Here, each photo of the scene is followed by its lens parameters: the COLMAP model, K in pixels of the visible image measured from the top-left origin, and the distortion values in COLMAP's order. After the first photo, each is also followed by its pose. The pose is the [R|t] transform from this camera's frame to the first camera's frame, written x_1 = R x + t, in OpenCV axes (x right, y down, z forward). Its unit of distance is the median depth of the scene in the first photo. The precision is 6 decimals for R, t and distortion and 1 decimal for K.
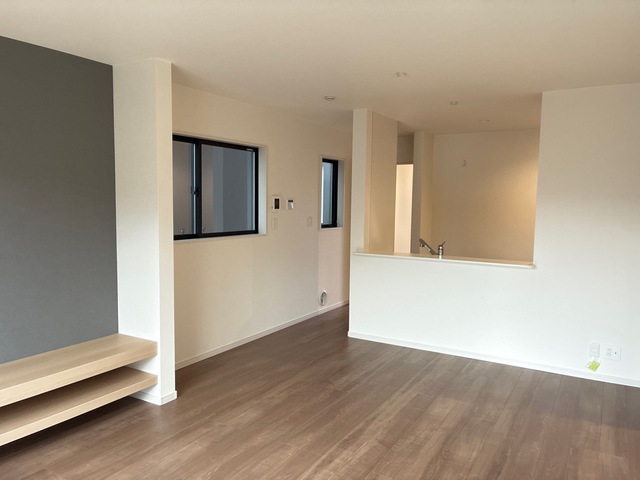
lens RADIAL K [[486.0, 0, 309.6], [0, 486.0, 239.6], [0, 0, 1]] dist [0.008610, 0.000176]
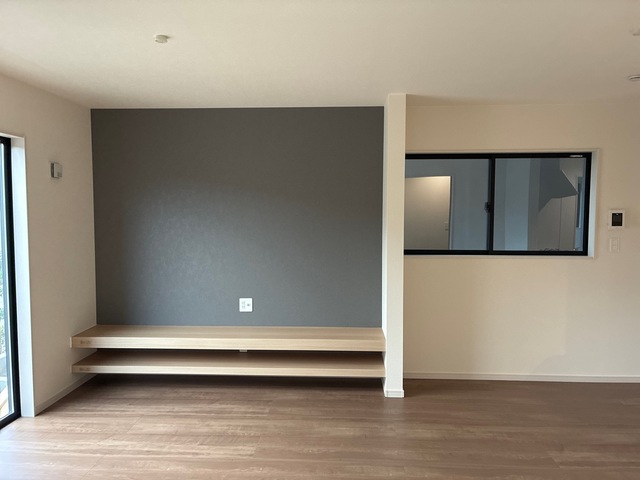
lens RADIAL K [[486.0, 0, 309.6], [0, 486.0, 239.6], [0, 0, 1]] dist [0.008610, 0.000176]
pose [[0.469585, 0.050249, -0.881456, 0.536049], [-0.061793, 0.997801, 0.023962, -0.040405], [0.880722, 0.043216, 0.471658, 0.256718]]
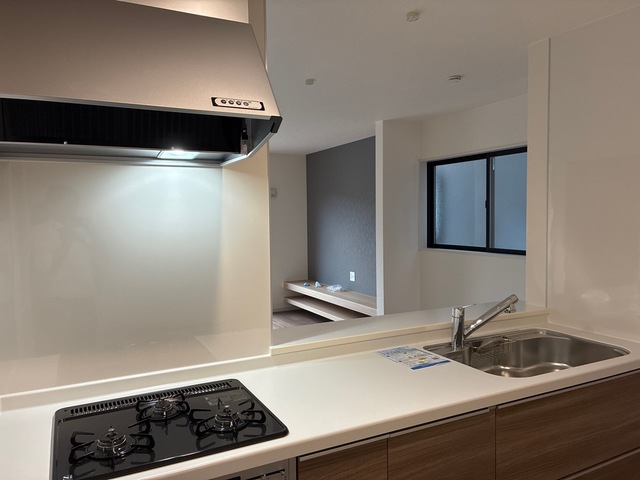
lens RADIAL K [[486.0, 0, 309.6], [0, 486.0, 239.6], [0, 0, 1]] dist [0.008610, 0.000176]
pose [[-0.531103, 0.044945, -0.846115, 0.941038], [-0.052725, 0.994904, 0.085944, -0.110394], [0.845665, 0.090256, -0.526026, 1.409840]]
